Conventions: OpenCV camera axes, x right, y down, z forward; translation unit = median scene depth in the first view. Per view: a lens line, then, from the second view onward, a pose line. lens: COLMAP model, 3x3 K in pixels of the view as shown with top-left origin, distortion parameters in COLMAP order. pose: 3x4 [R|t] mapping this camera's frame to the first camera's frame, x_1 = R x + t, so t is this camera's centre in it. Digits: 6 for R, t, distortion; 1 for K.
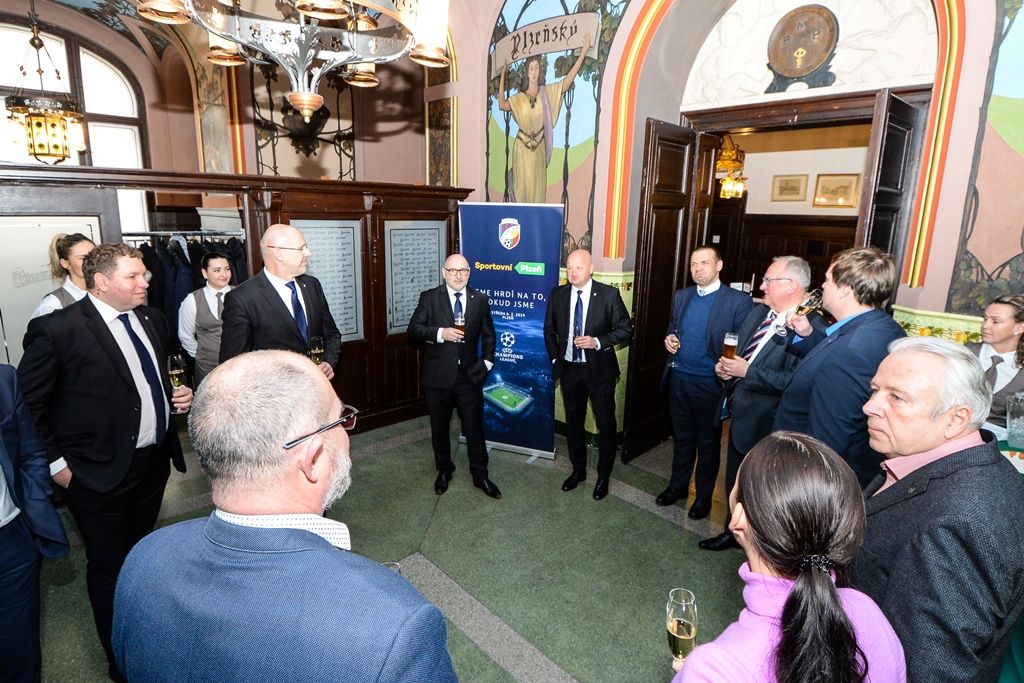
lens RADIAL K [[533.2, 0, 512.0], [0, 533.2, 341.5], [0, 0, 1]] dist [0.001291, -0.011731]
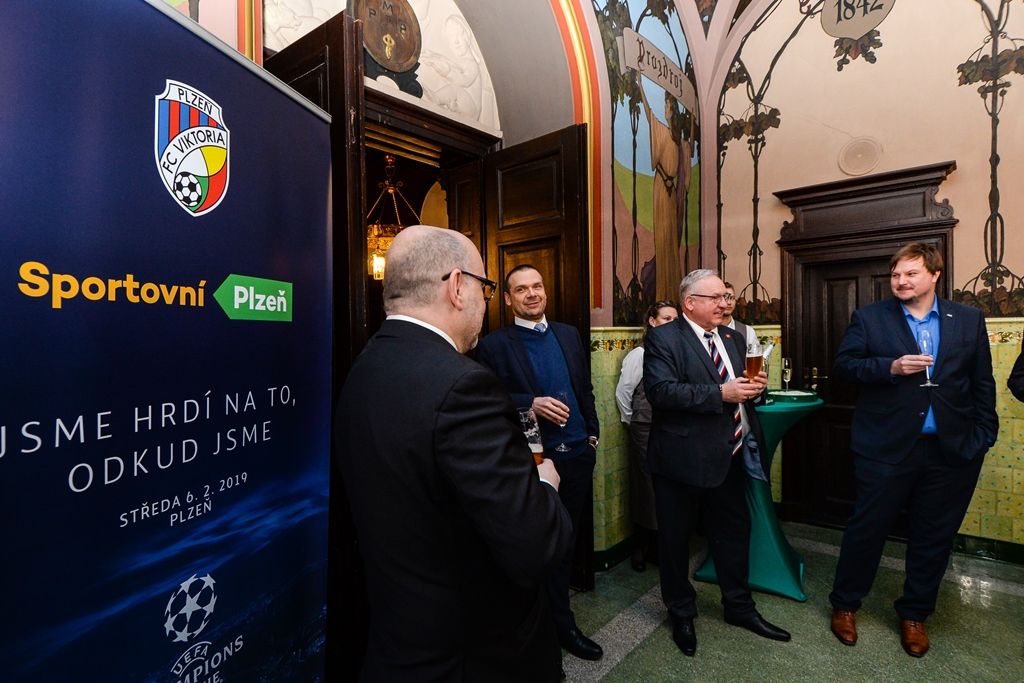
lens RADIAL K [[533.2, 0, 512.0], [0, 533.2, 341.5], [0, 0, 1]] dist [0.001291, -0.011731]
pose [[-0.082459, -0.038336, 0.995857, -0.250610], [0.237746, 0.969653, 0.057013, -0.098444], [-0.967821, 0.241462, -0.070842, 0.883574]]
